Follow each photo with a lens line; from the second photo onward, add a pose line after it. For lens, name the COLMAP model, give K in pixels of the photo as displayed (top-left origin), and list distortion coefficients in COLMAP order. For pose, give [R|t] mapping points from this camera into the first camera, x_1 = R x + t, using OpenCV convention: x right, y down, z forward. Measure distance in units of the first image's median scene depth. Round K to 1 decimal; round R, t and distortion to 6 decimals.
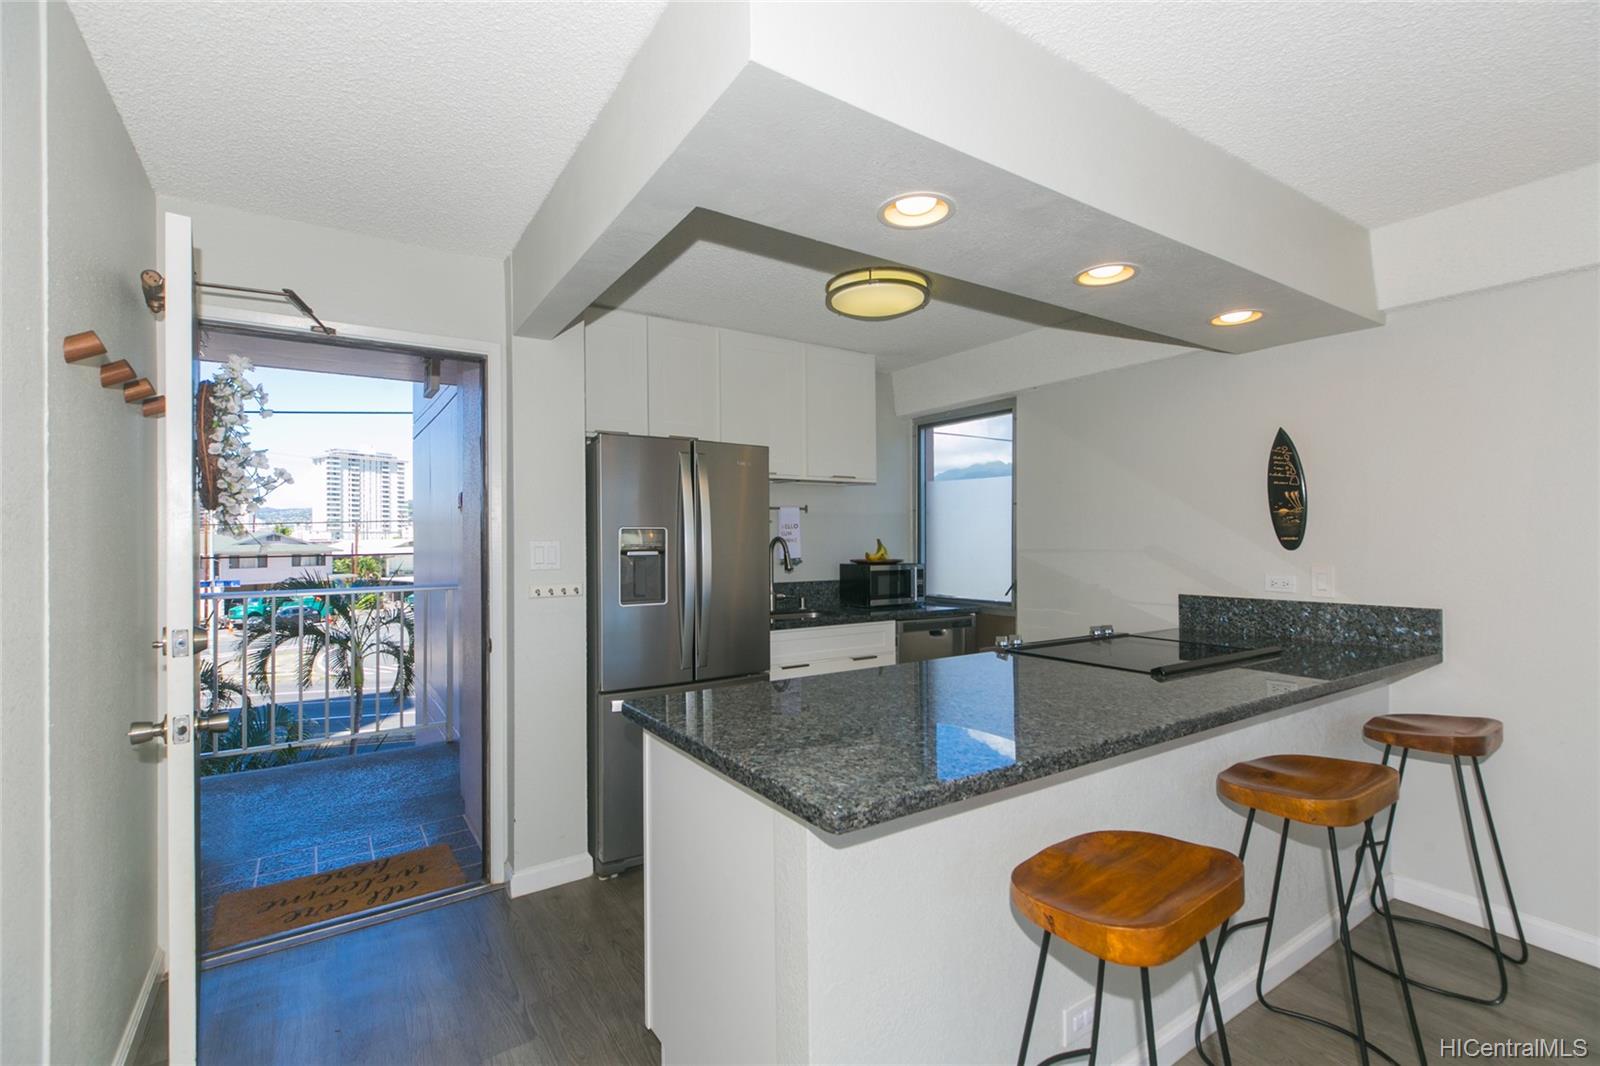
lens RADIAL K [[719.7, 0, 809.8], [0, 719.7, 526.4], [0, 0, 1]] dist [-0.001445, -0.001754]
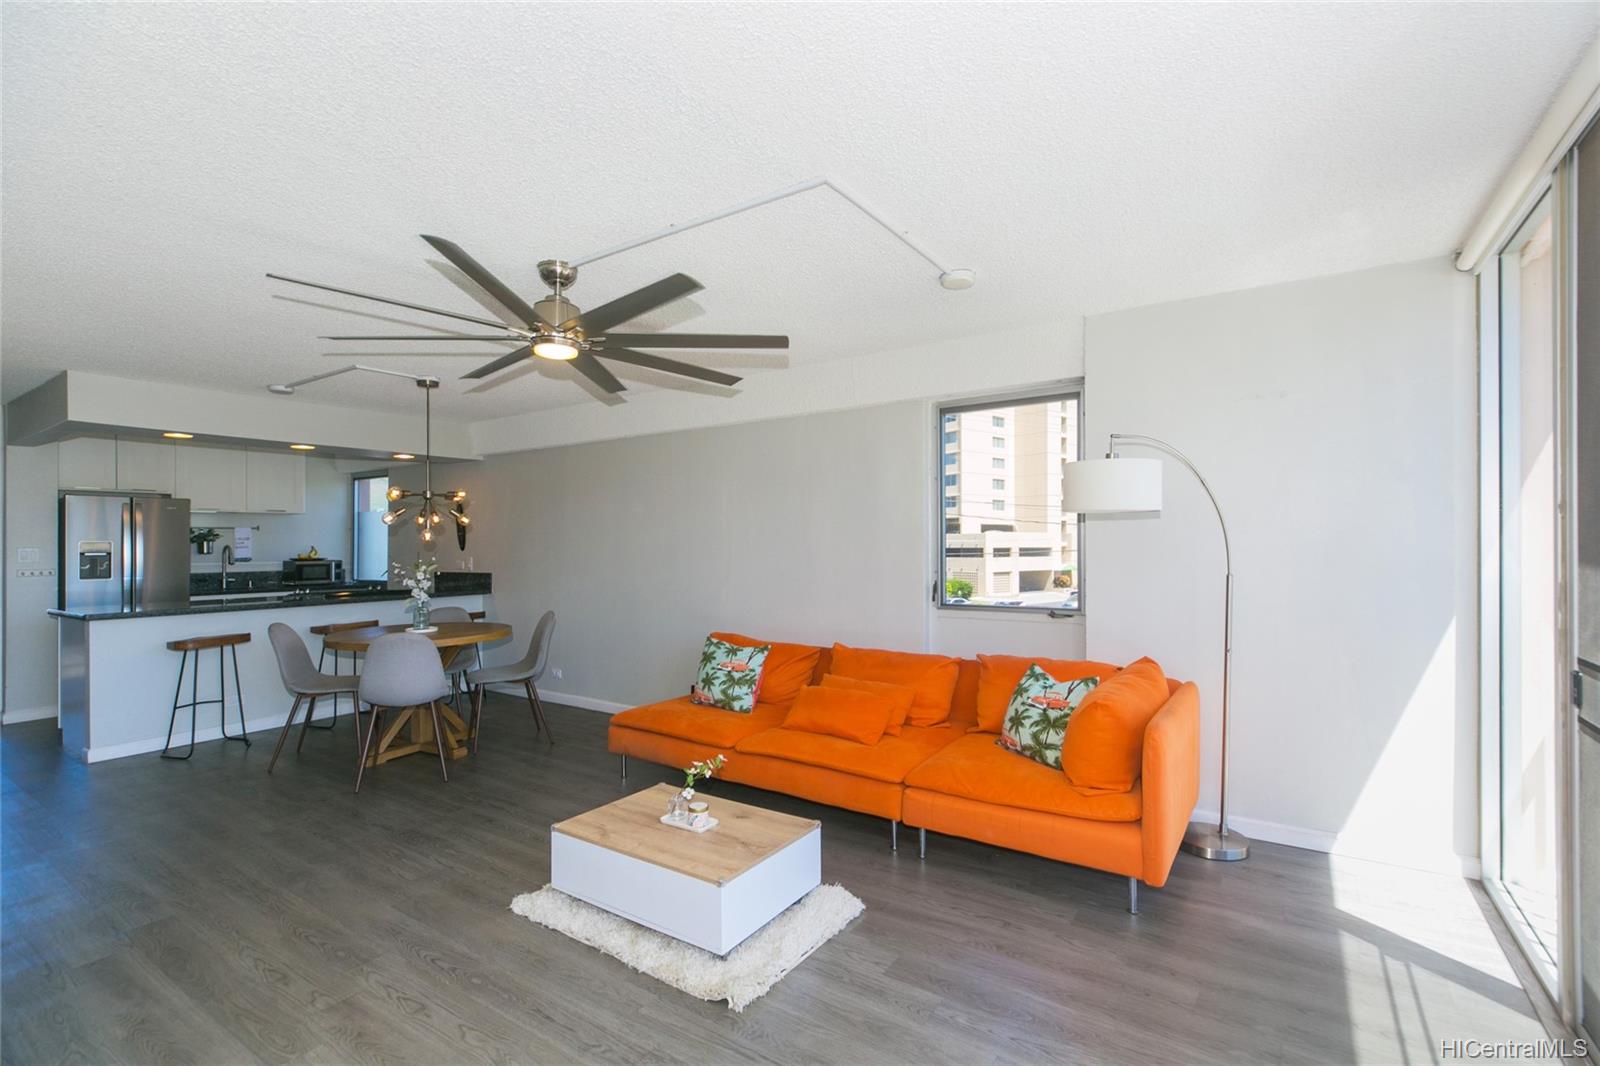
lens RADIAL K [[719.7, 0, 811.2], [0, 719.7, 521.4], [0, 0, 1]] dist [-0.001445, -0.001754]
pose [[0.924938, 0.010236, 0.379980, 0.551704], [-0.005520, 0.999894, -0.013501, -0.024511], [-0.380077, 0.010390, 0.924896, -1.040589]]
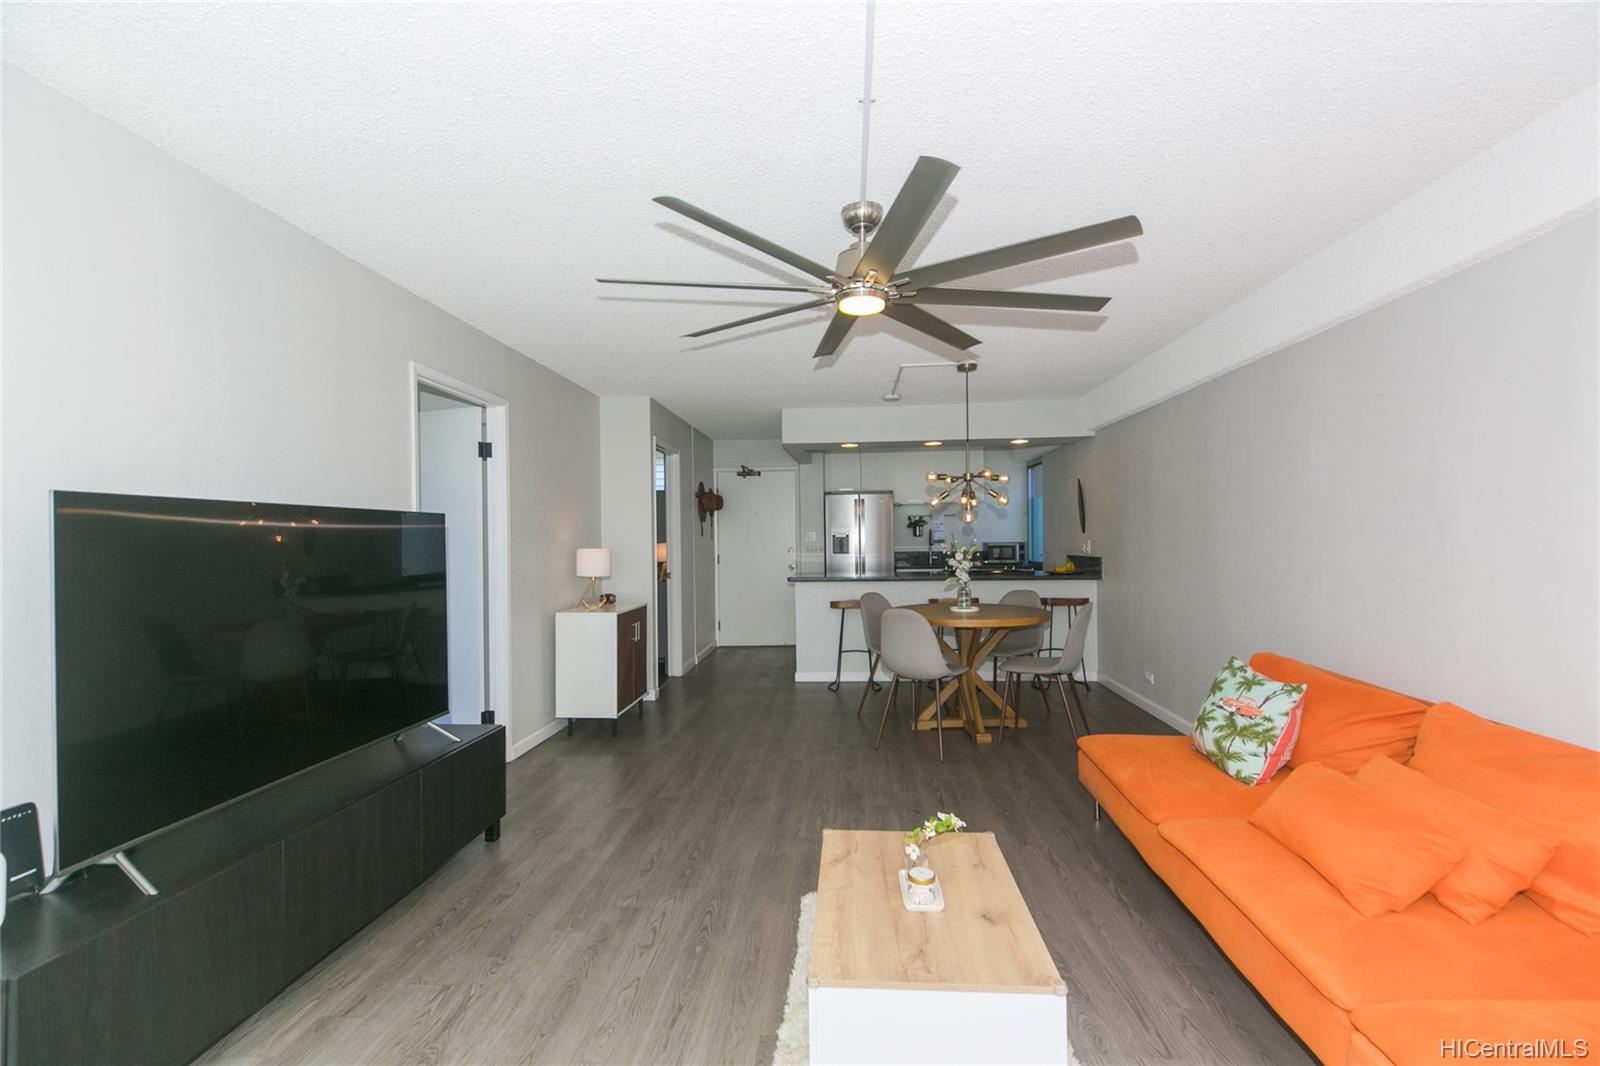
lens RADIAL K [[719.7, 0, 805.2], [0, 719.7, 518.3], [0, 0, 1]] dist [-0.001445, -0.001754]
pose [[0.787654, -0.018409, -0.615843, 0.901708], [0.018917, 0.999805, -0.005692, -0.011707], [0.615828, -0.007167, 0.787848, -0.843027]]
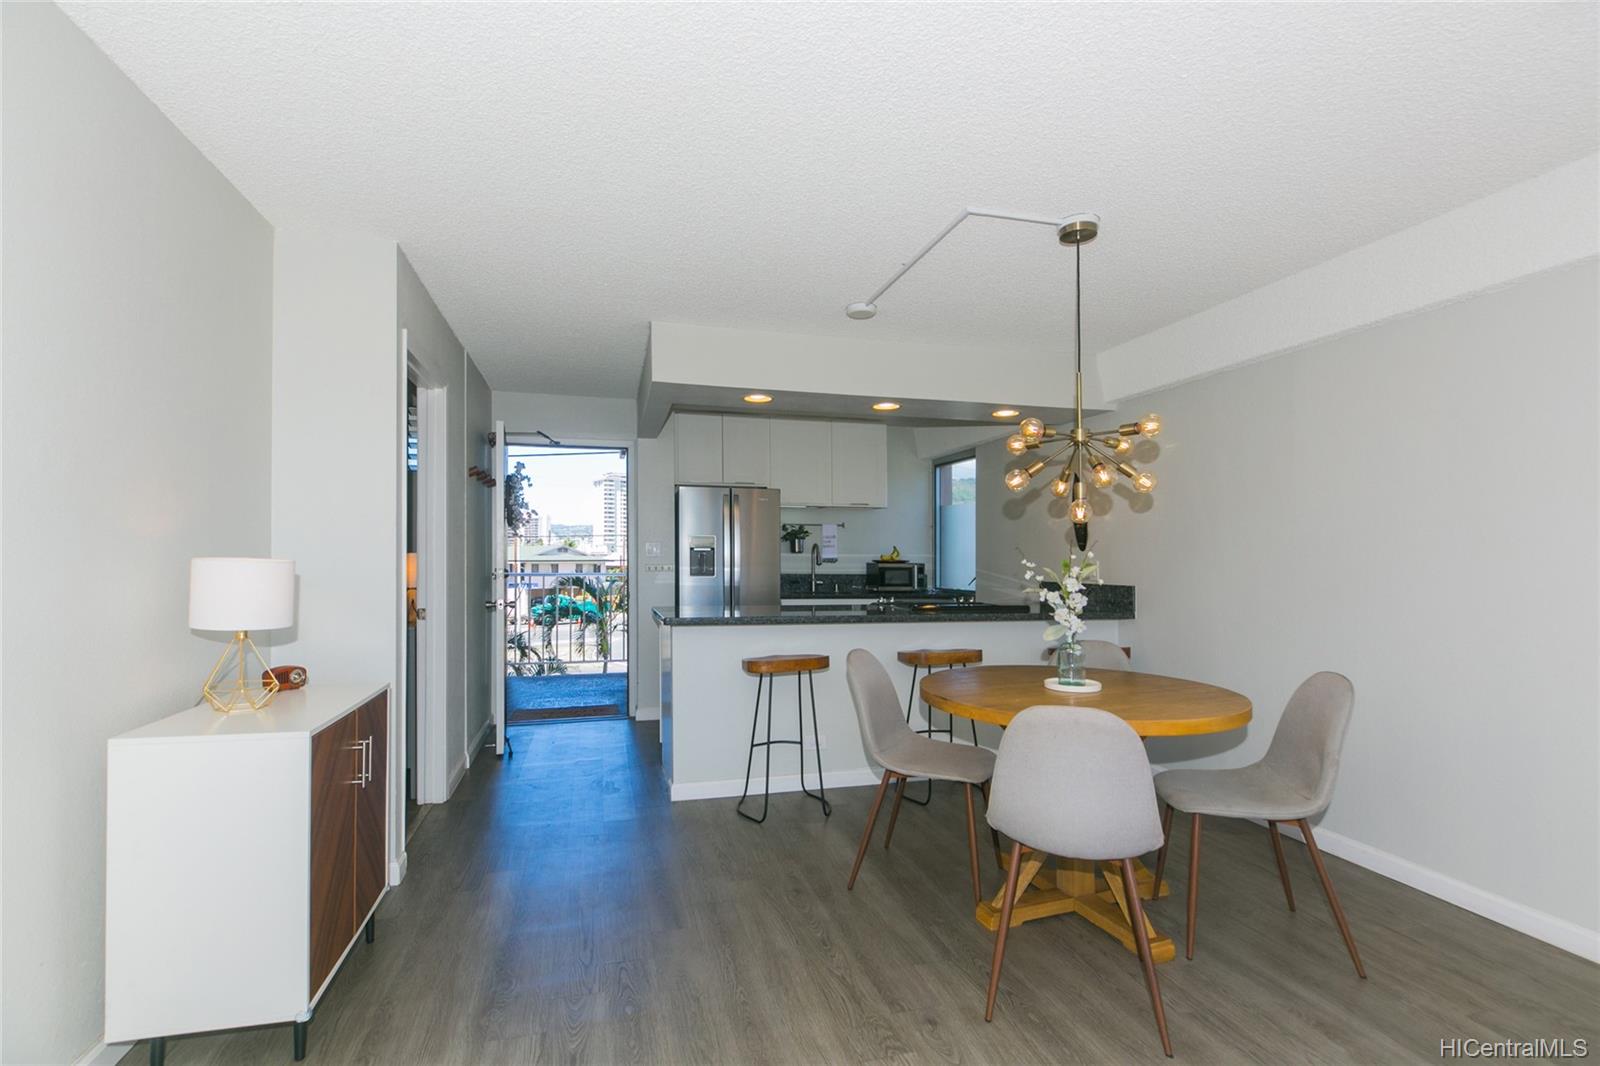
lens RADIAL K [[740.7, 0, 801.9], [0, 740.7, 549.9], [0, 0, 1]] dist [0.003056, -0.001588]
pose [[0.945368, 0.009216, -0.325876, 0.413667], [-0.006157, 0.999927, 0.010417, 0.011289], [0.325948, -0.007841, 0.945355, -0.474391]]
